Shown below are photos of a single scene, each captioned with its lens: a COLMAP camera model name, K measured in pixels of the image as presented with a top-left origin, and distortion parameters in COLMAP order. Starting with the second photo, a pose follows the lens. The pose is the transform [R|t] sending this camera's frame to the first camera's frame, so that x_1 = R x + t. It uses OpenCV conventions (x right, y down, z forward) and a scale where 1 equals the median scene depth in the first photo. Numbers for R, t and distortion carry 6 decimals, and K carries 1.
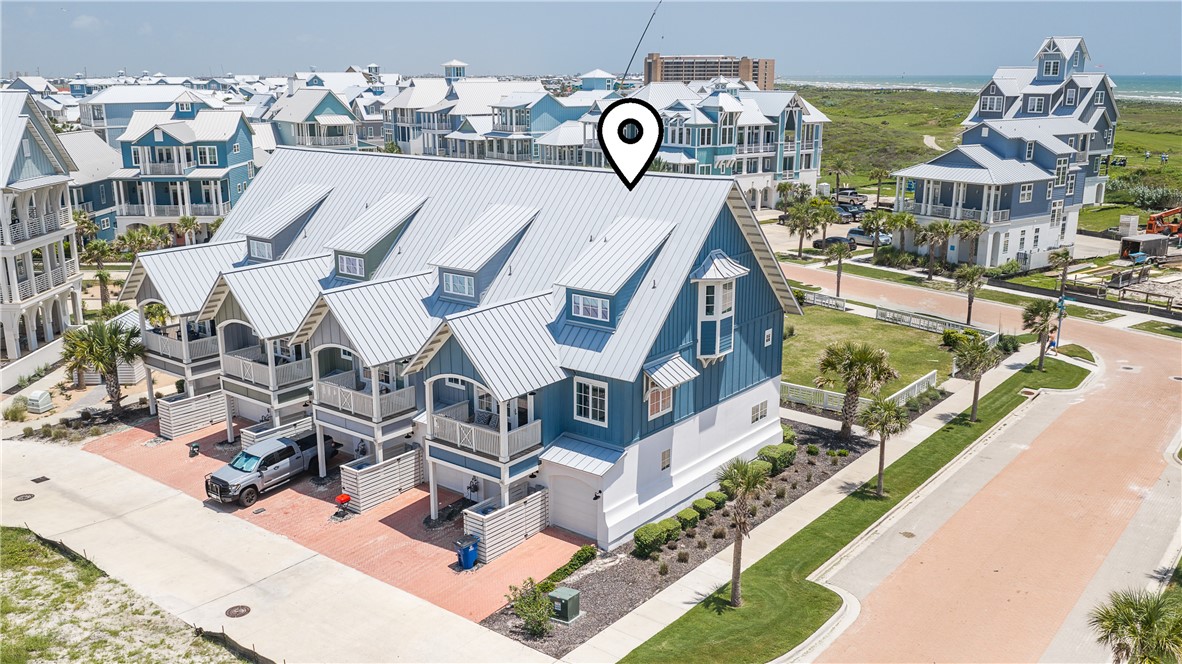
lens RADIAL K [[1041.0, 0, 590.9], [0, 1041.0, 334.2], [0, 0, 1]] dist [0.030747, -0.022303]
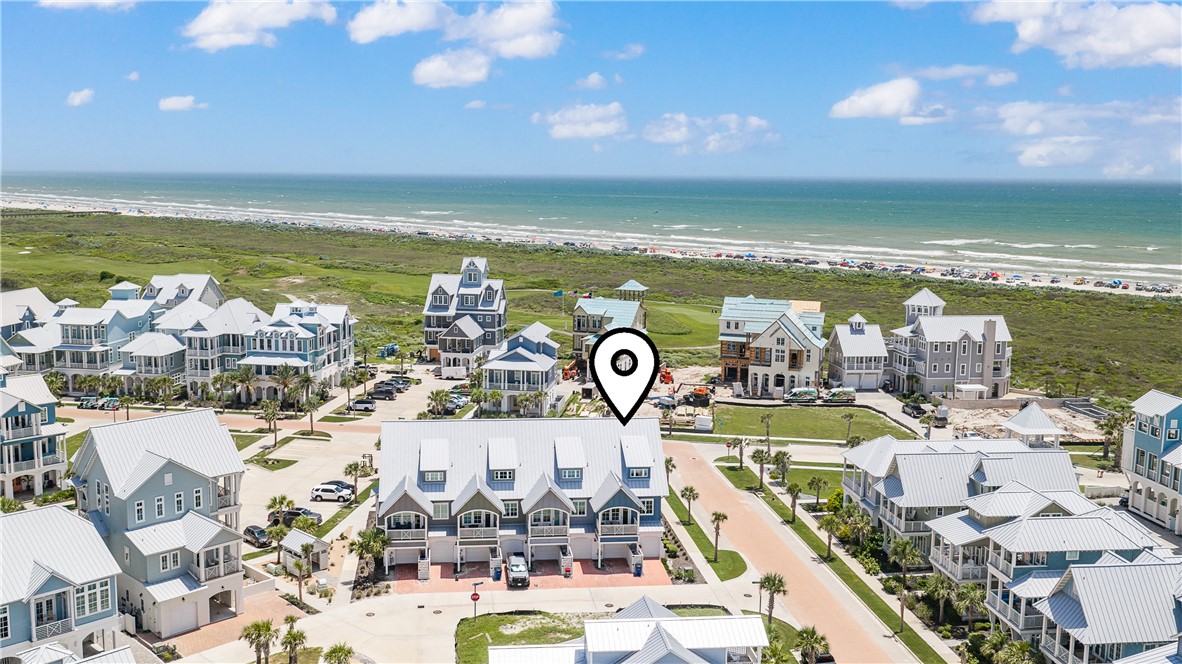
lens RADIAL K [[1041.0, 0, 590.2], [0, 1041.0, 331.6], [0, 0, 1]] dist [0.030747, -0.022303]
pose [[0.717885, -0.089935, 0.690328, -0.592904], [0.157298, 0.986931, -0.035001, -0.096519], [-0.678159, 0.133714, 0.722649, -0.289347]]
